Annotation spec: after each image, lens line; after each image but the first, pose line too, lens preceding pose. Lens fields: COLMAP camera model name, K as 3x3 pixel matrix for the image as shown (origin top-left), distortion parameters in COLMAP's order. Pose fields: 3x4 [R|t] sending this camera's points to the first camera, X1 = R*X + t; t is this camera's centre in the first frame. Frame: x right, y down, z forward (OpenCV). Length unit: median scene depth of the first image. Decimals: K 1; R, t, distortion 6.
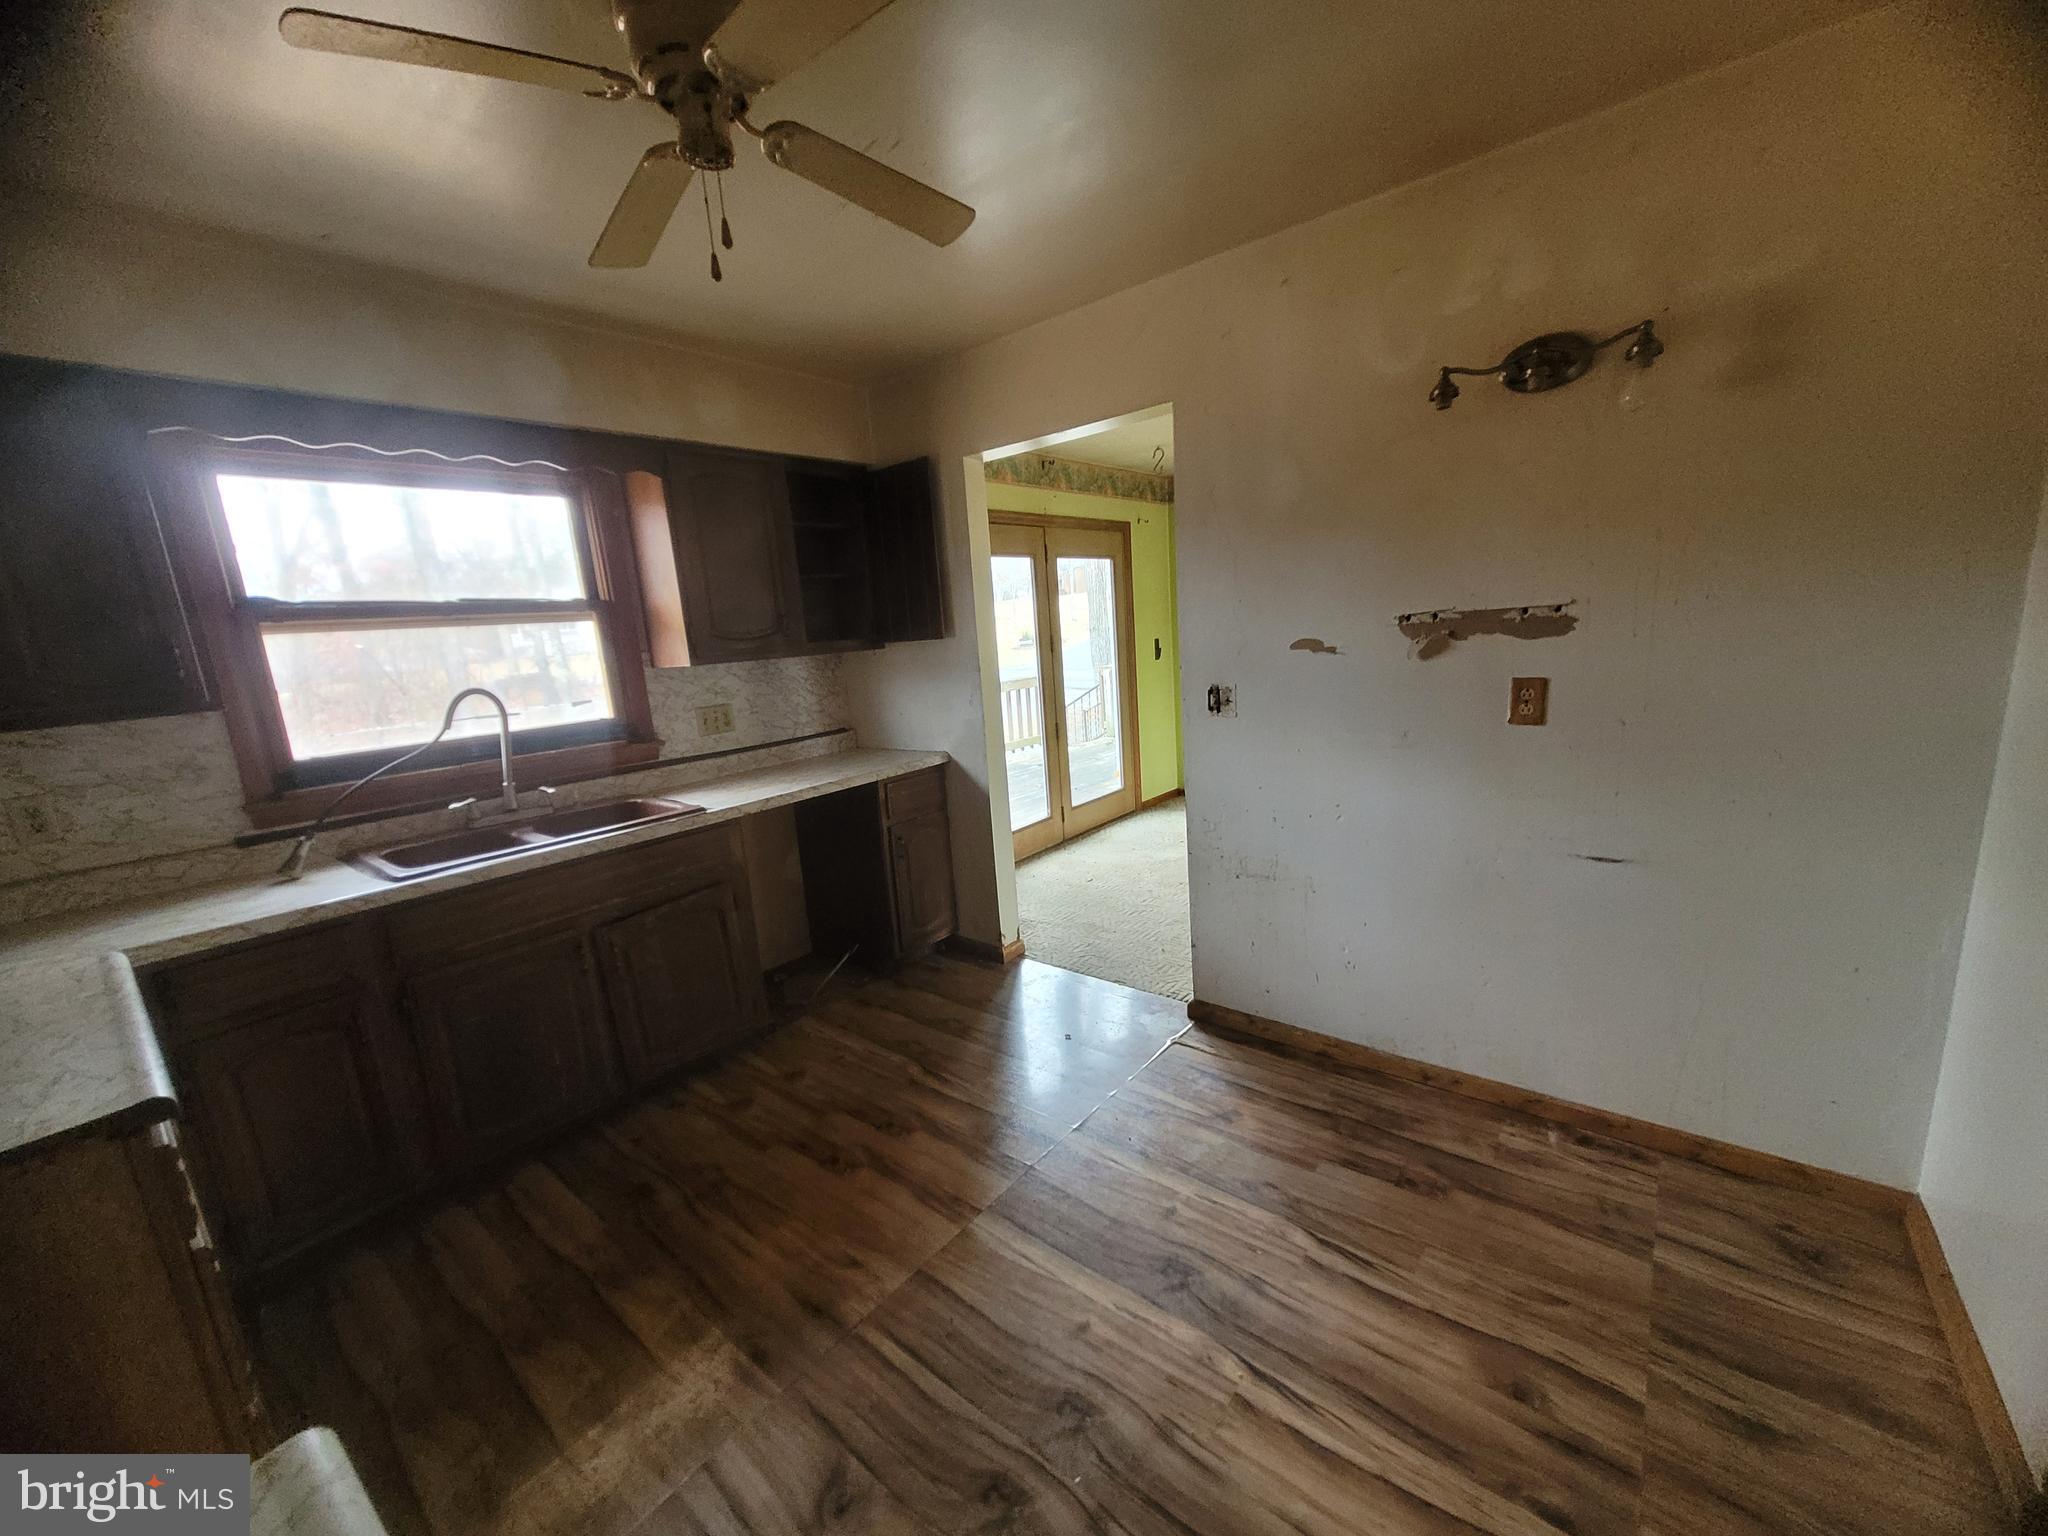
lens RADIAL K [[792.5, 0, 1025.7], [0, 792.5, 776.6], [0, 0, 1]] dist [-0.001536, -0.000201]
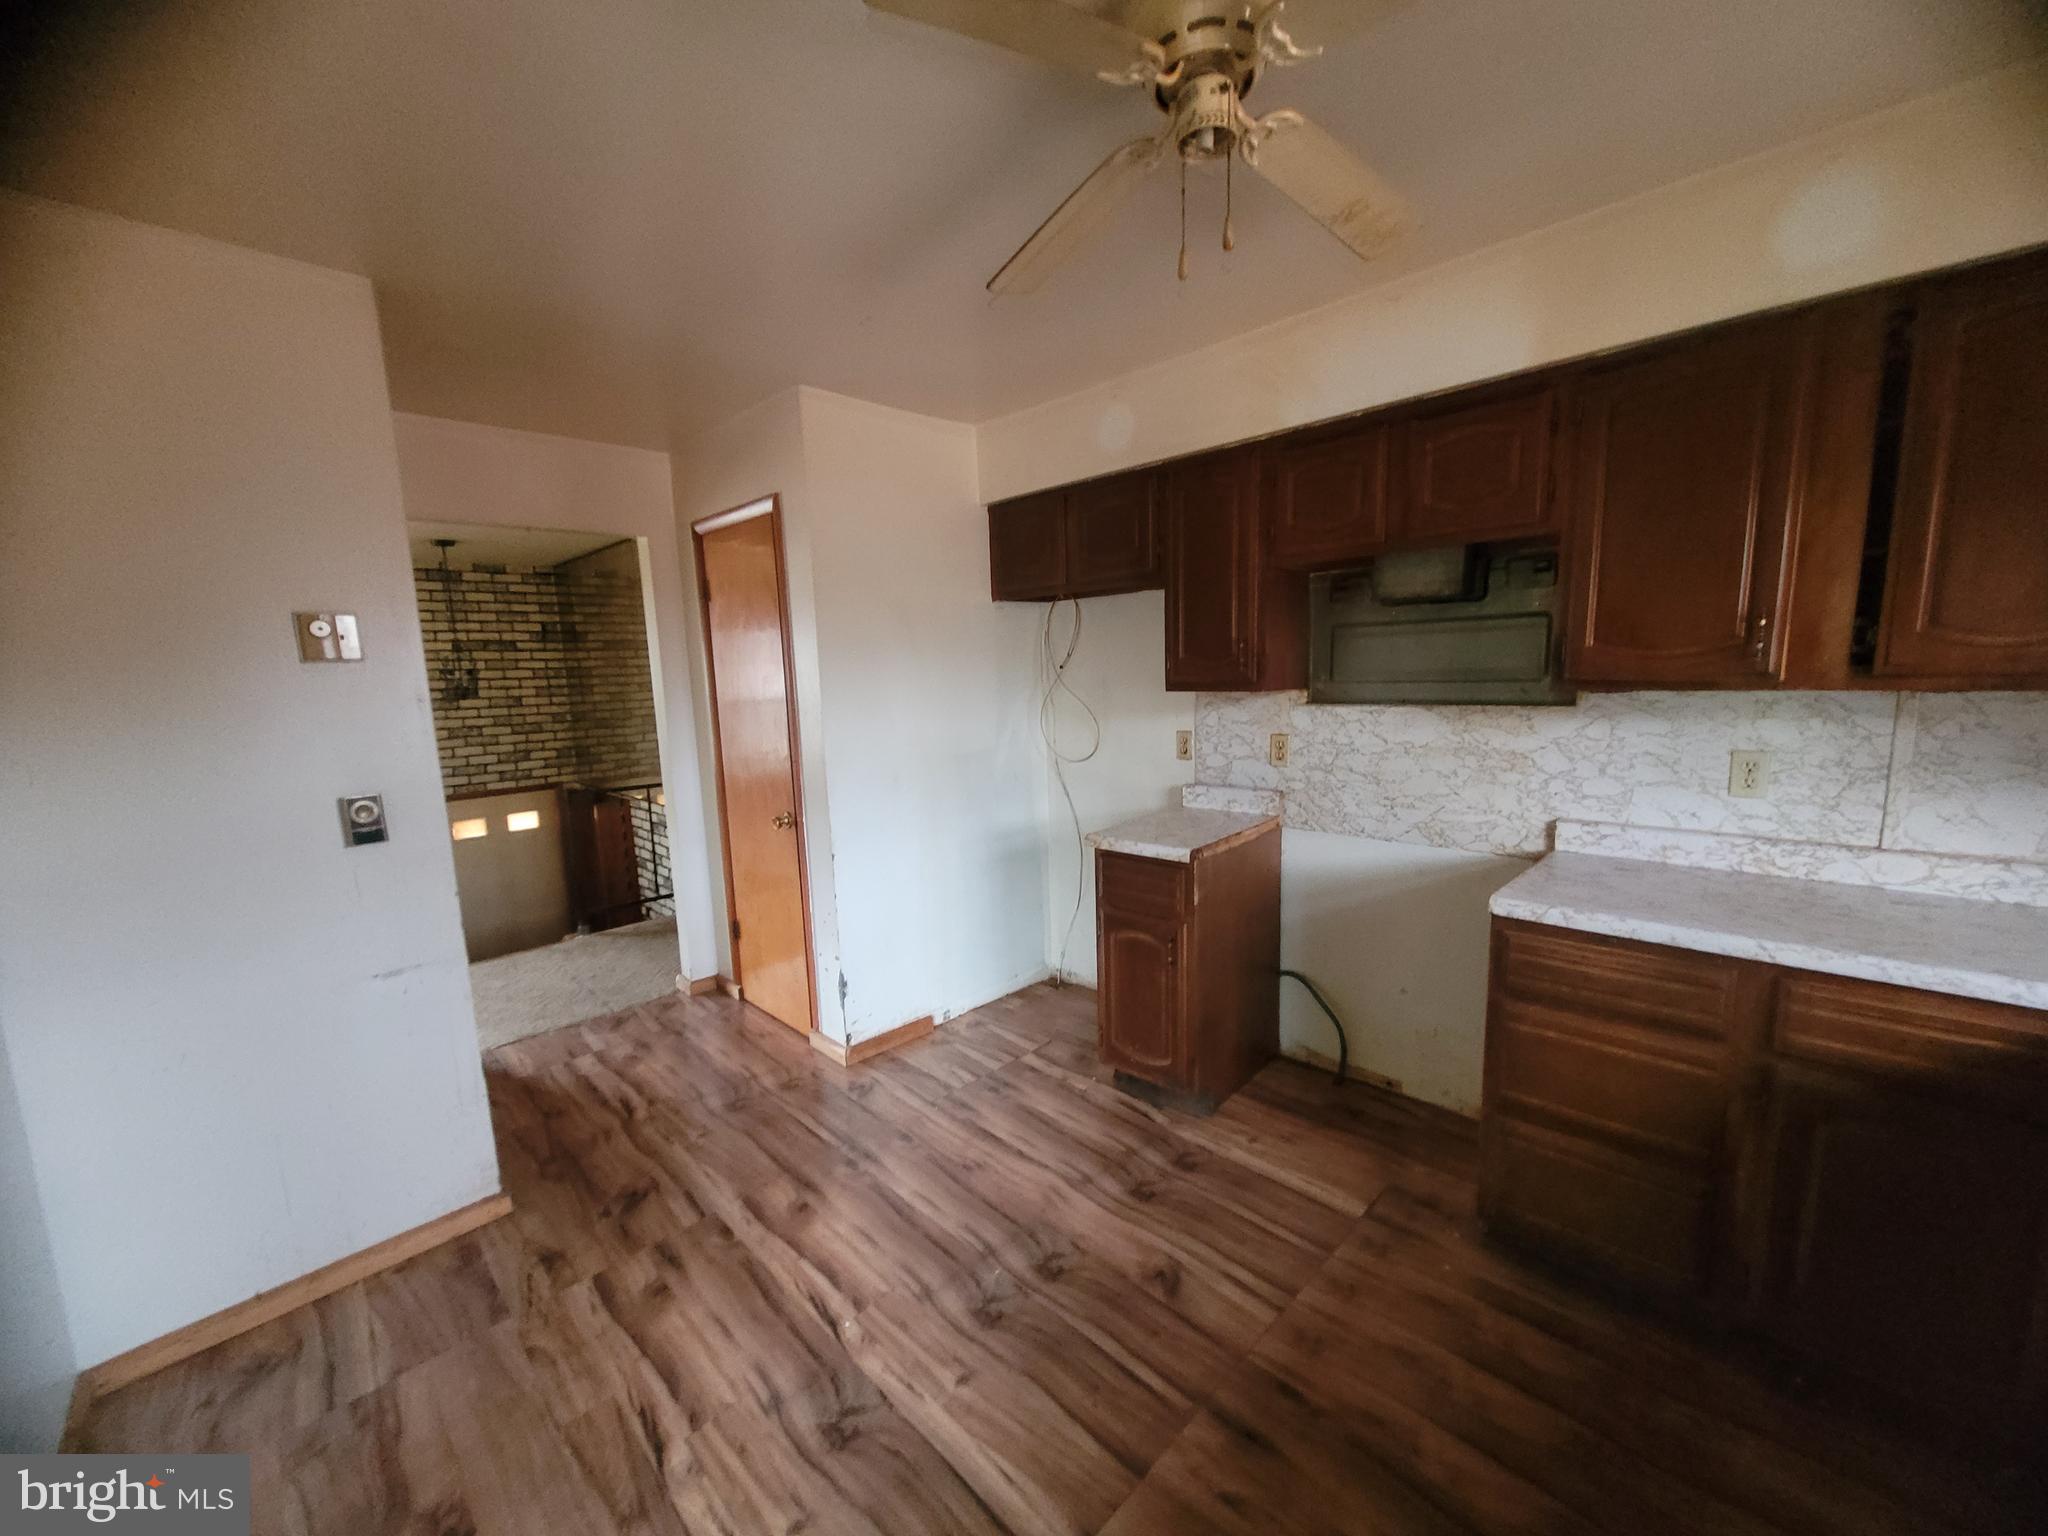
lens RADIAL K [[792.5, 0, 1024.9], [0, 792.5, 779.7], [0, 0, 1]] dist [-0.001536, -0.000201]
pose [[-0.990122, 0.083085, 0.112943, -0.183401], [0.114647, 0.943469, 0.311003, -0.334512], [-0.080719, 0.320880, -0.943674, 1.693184]]
